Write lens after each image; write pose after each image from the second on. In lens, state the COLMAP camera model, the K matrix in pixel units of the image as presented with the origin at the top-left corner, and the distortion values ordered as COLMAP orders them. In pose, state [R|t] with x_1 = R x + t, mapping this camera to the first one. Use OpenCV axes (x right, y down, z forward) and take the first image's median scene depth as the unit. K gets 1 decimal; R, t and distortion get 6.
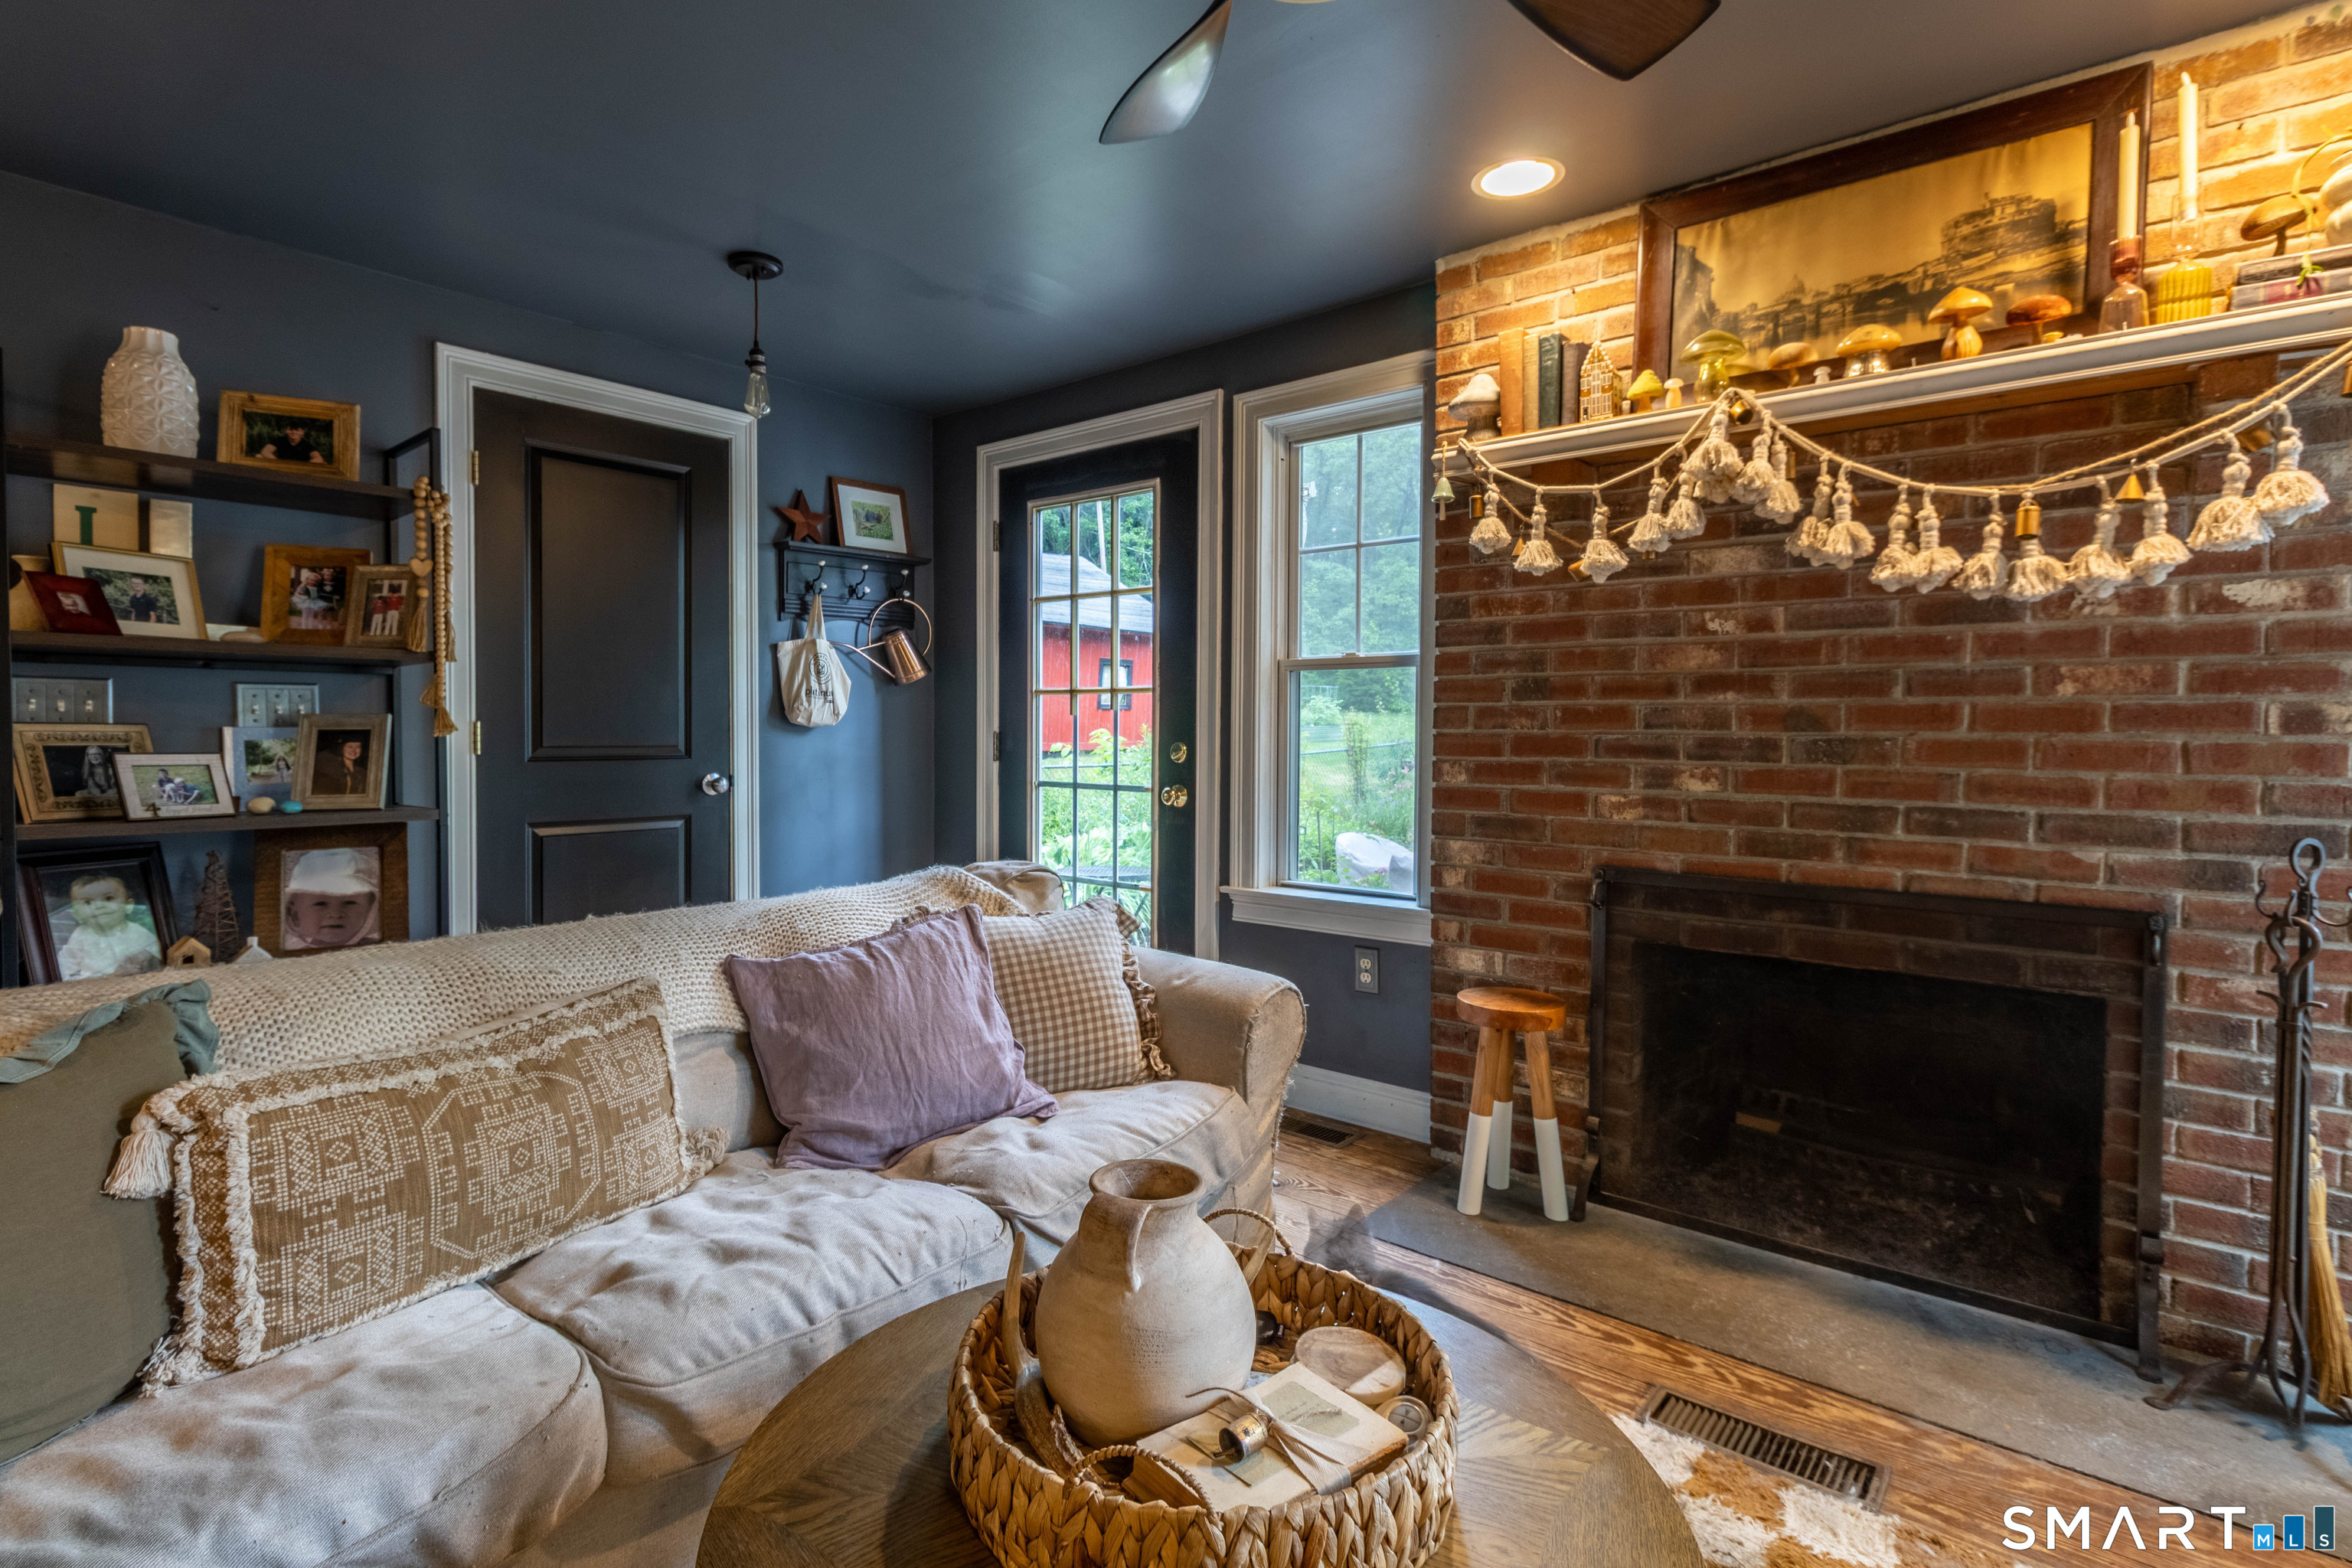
lens RADIAL K [[1140.3, 0, 1170.1], [0, 1140.3, 759.8], [0, 0, 1]] dist [0.010185, -0.001683]
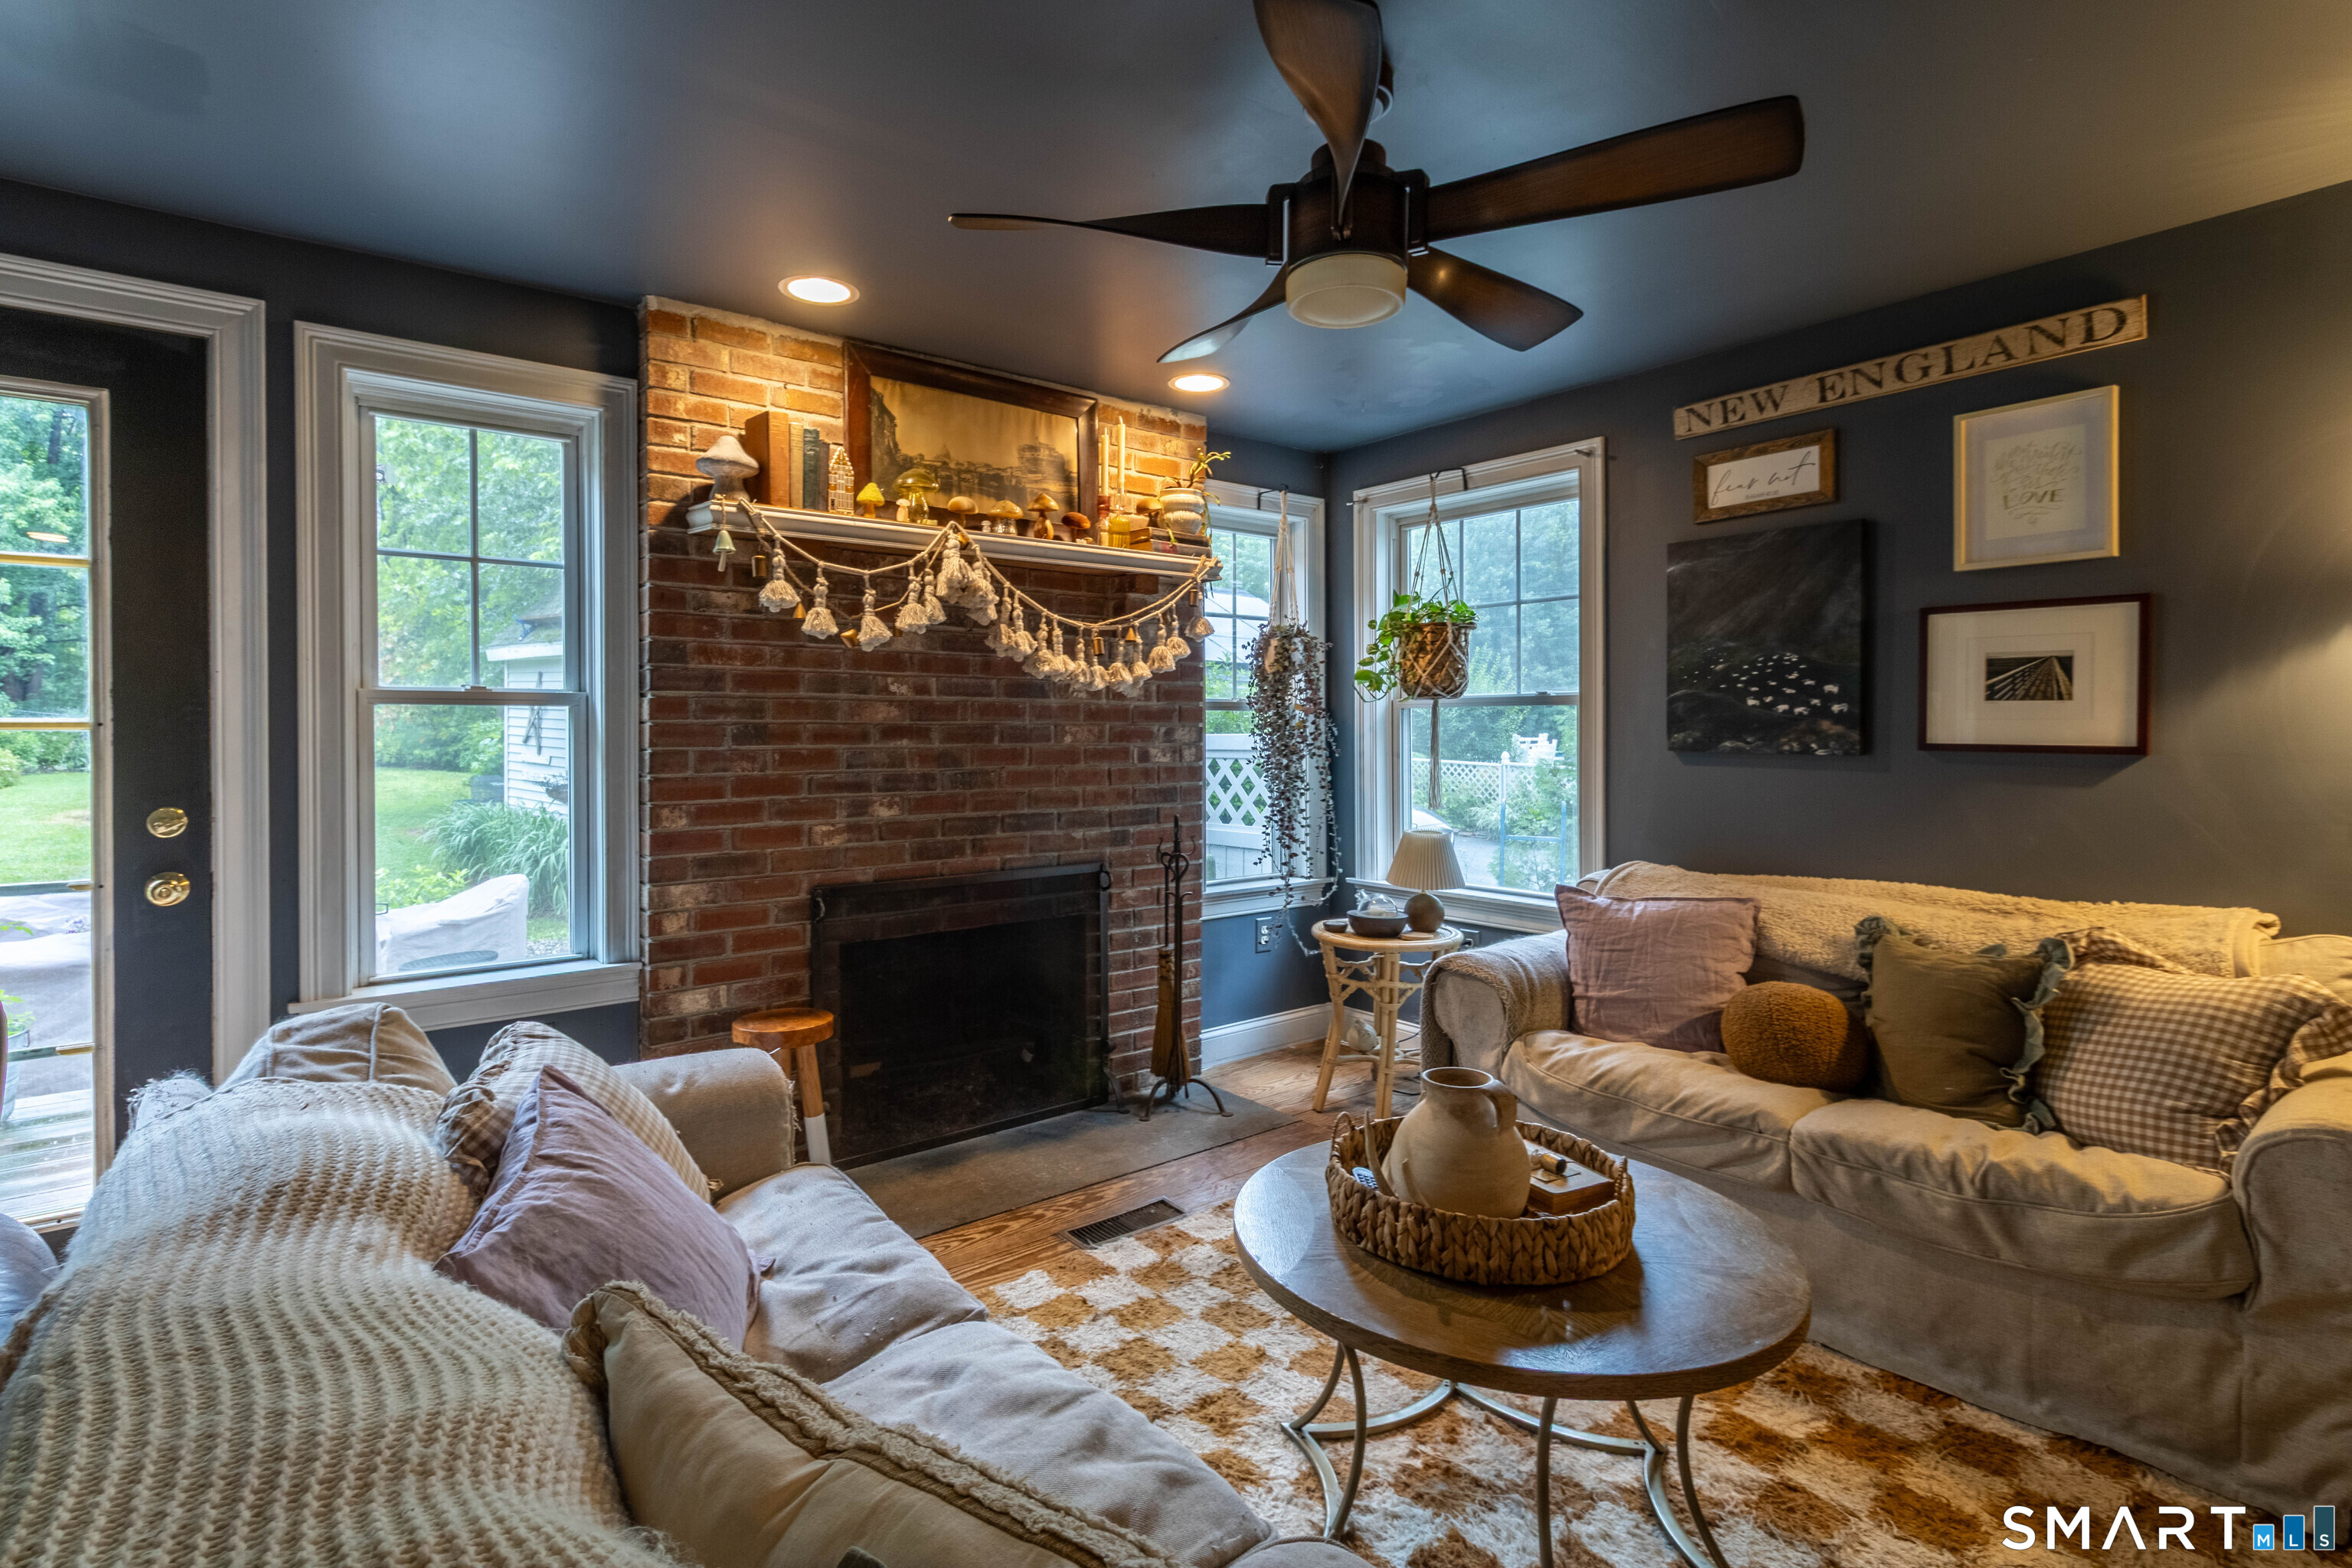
lens RADIAL K [[1140.3, 0, 1099.1], [0, 1140.3, 740.2], [0, 0, 1]] dist [0.010185, -0.001683]
pose [[0.221548, -0.015166, 0.975031, -0.747432], [0.030625, 0.999494, 0.008588, -0.062421], [-0.974668, 0.027958, 0.221901, 0.487831]]
